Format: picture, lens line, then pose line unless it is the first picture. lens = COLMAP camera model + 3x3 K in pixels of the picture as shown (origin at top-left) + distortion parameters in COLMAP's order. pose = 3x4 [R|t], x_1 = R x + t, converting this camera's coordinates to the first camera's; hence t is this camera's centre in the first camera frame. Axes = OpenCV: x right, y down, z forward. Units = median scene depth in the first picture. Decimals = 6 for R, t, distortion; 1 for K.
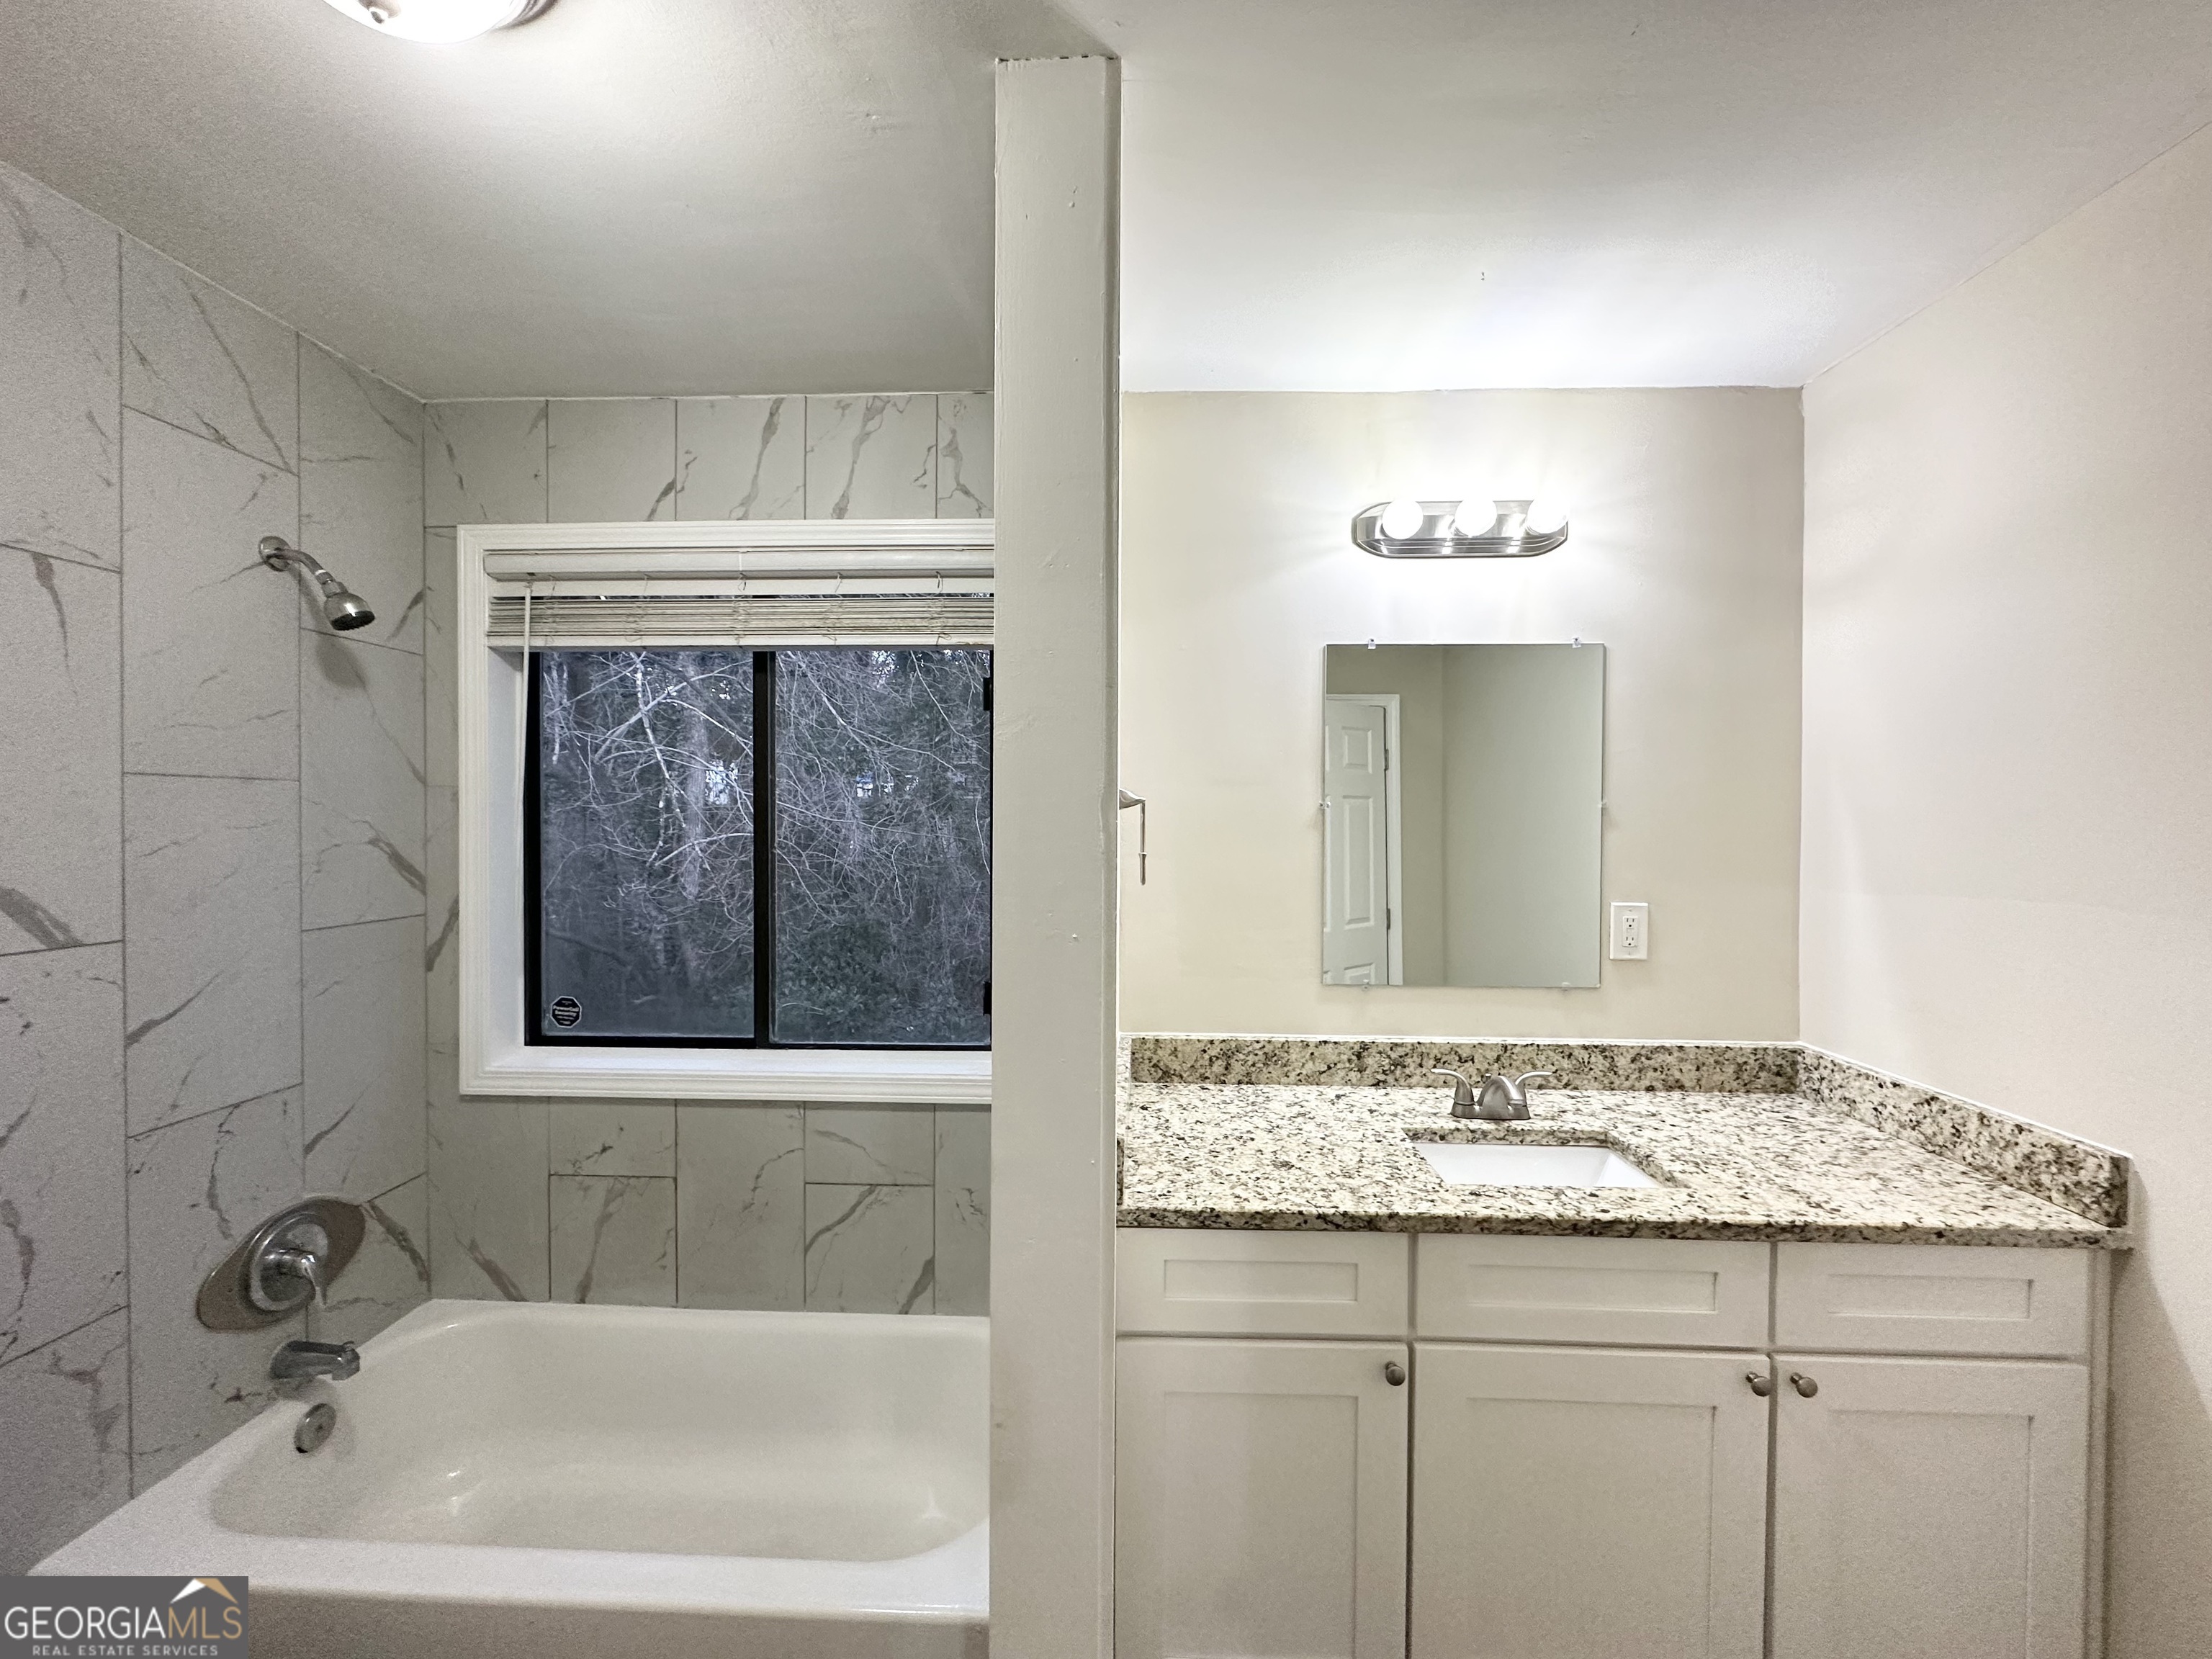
lens RADIAL K [[873.6, 0, 1105.8], [0, 873.6, 824.8], [0, 0, 1]] dist [-0.010257, 0.001923]
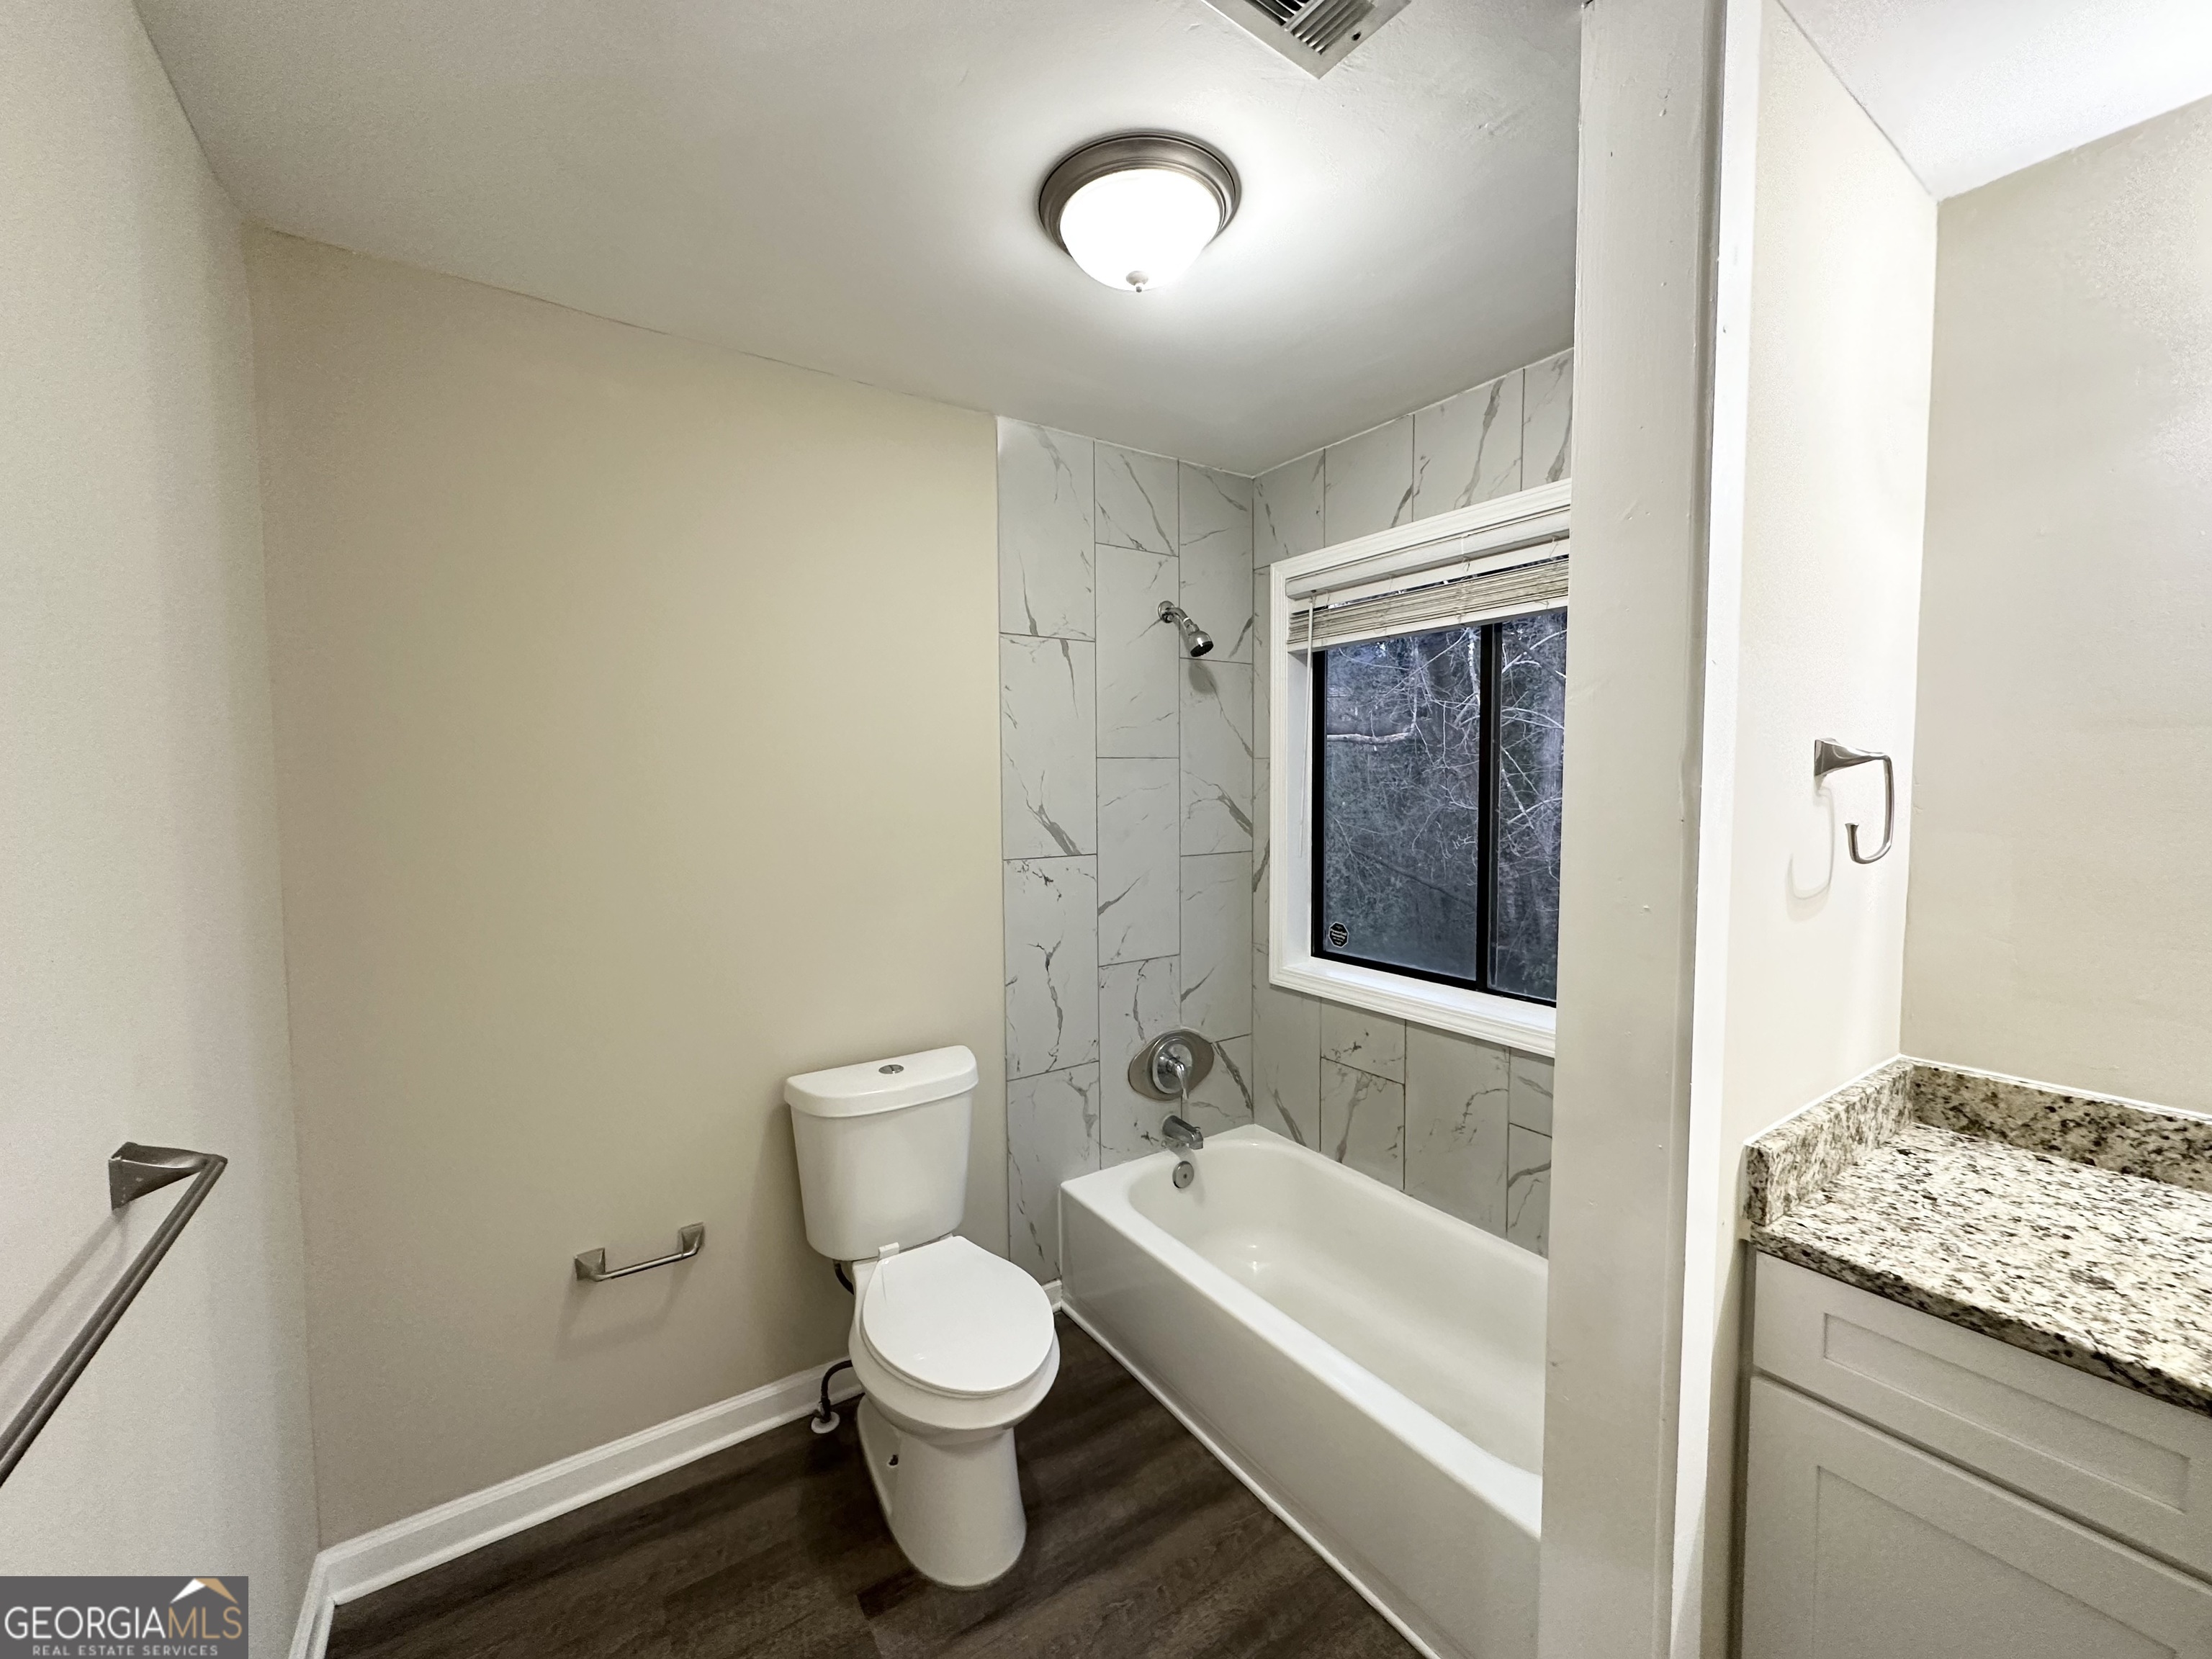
lens RADIAL K [[873.6, 0, 1105.8], [0, 873.6, 824.8], [0, 0, 1]] dist [-0.010257, 0.001923]
pose [[0.592638, 0.035282, -0.804696, 0.223969], [0.002848, 0.998942, 0.045897, -0.004123], [0.805464, -0.029491, 0.591911, -0.020702]]
